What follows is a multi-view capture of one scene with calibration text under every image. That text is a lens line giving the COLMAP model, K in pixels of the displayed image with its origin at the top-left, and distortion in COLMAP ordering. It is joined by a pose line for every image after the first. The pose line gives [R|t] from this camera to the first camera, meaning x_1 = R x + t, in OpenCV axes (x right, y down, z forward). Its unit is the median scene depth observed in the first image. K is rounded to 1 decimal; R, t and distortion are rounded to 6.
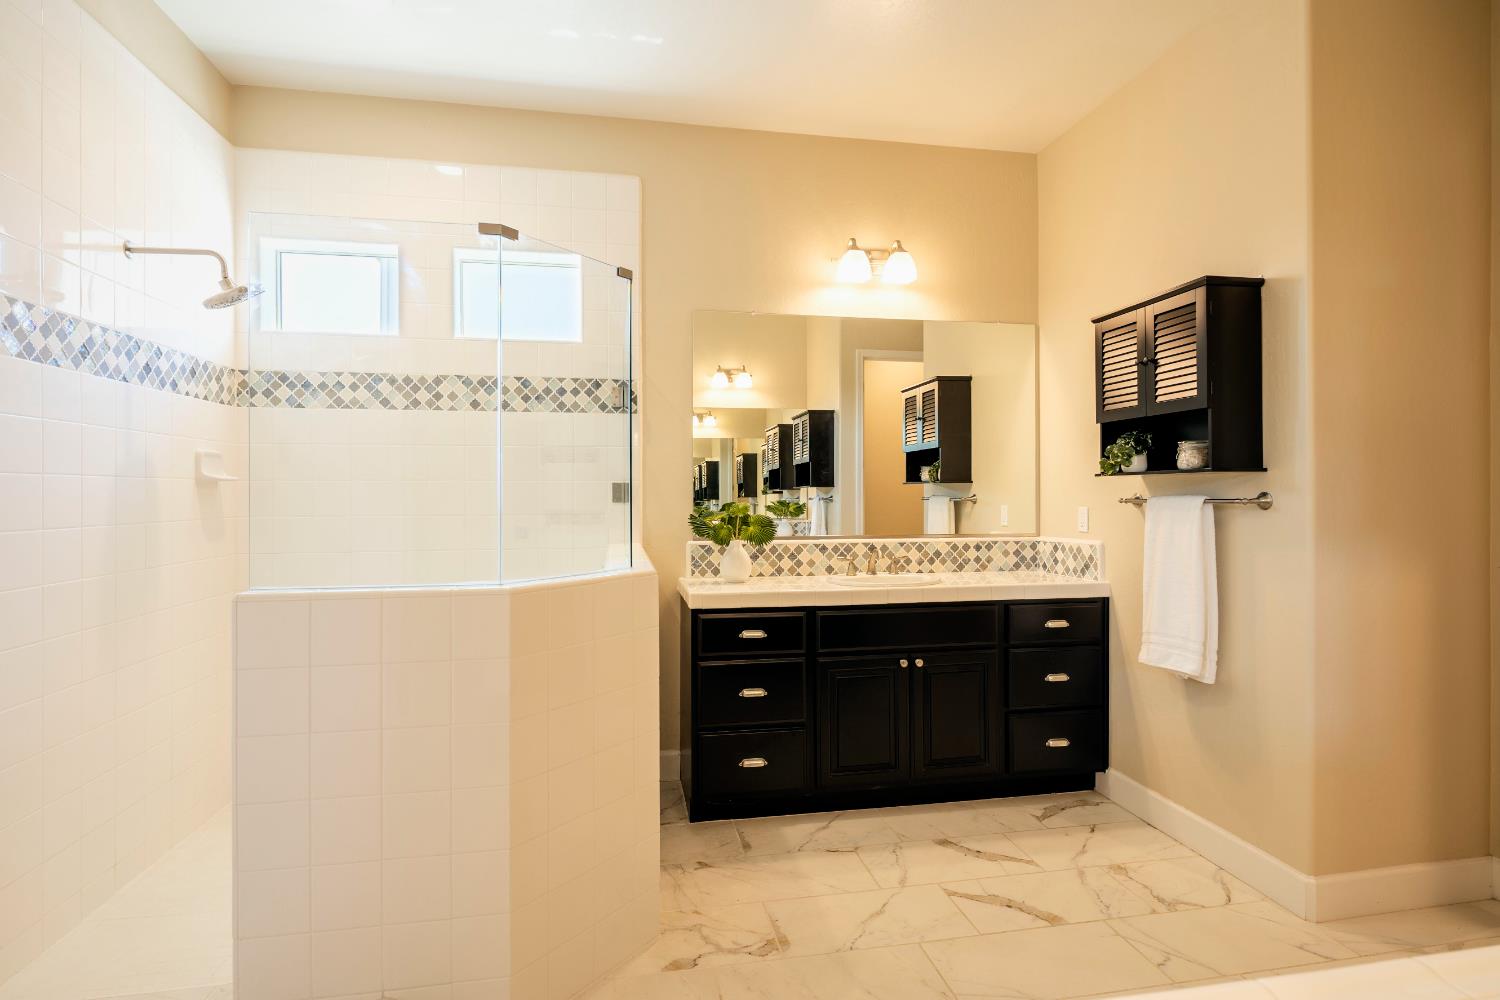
lens RADIAL K [[739.0, 0, 748.4], [0, 739.0, 496.8], [0, 0, 1]] dist [0.005481, -0.004192]
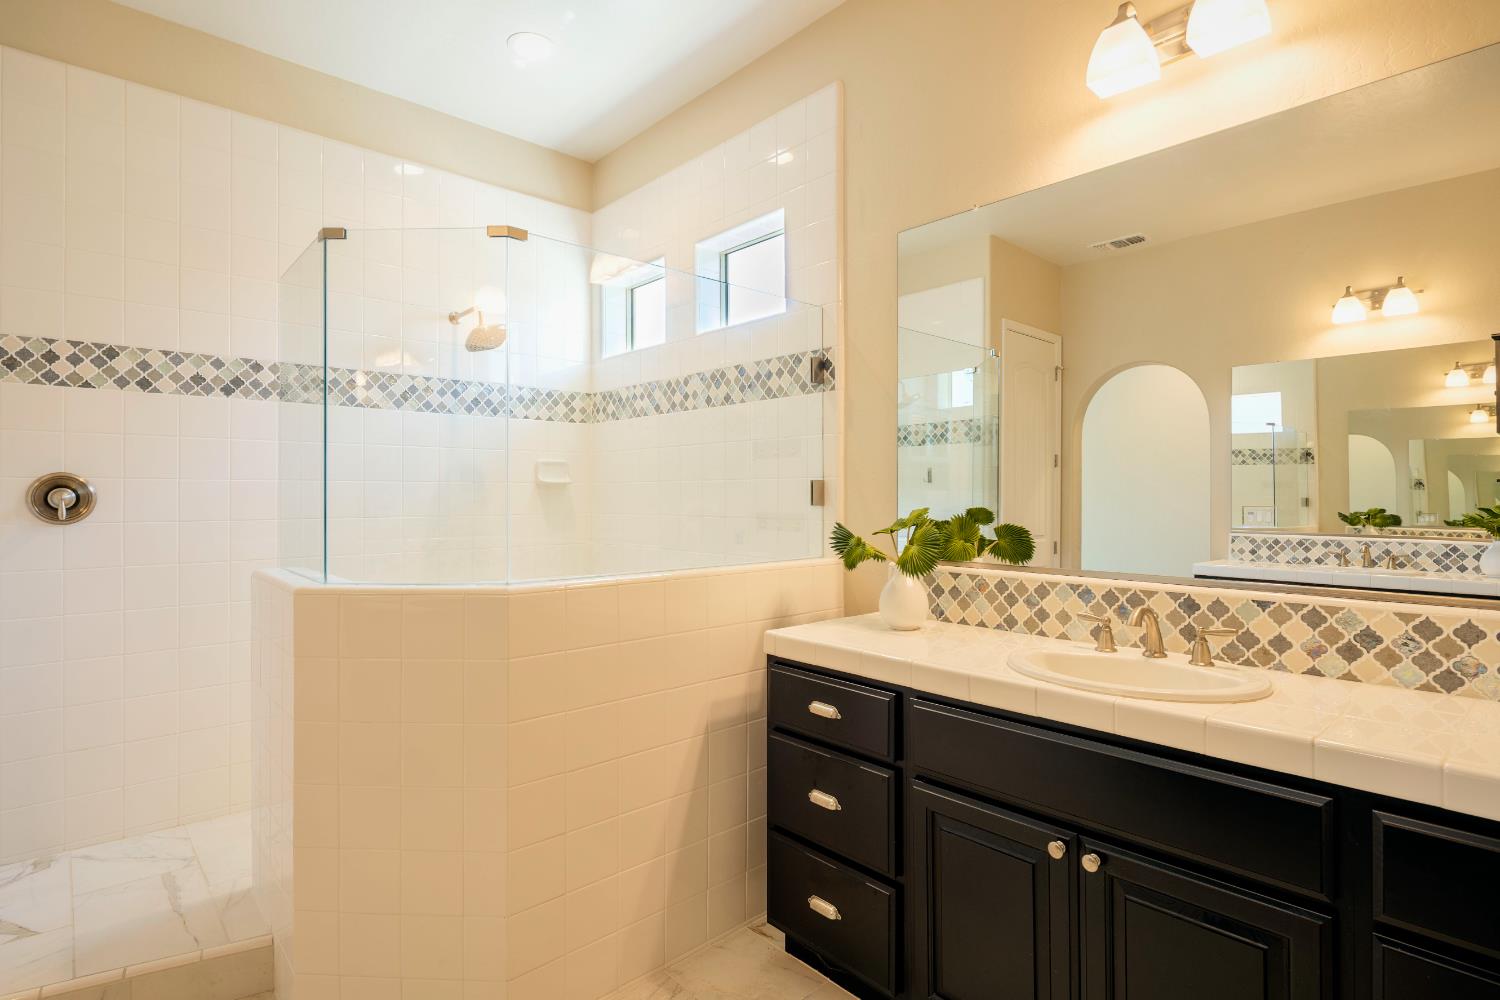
lens RADIAL K [[739.0, 0, 751.8], [0, 739.0, 495.3], [0, 0, 1]] dist [0.005481, -0.004192]
pose [[0.541048, 0.002808, -0.840987, 0.457254], [-0.002855, 0.999995, 0.001502, -0.004103], [0.840987, 0.001588, 0.541053, 0.519969]]
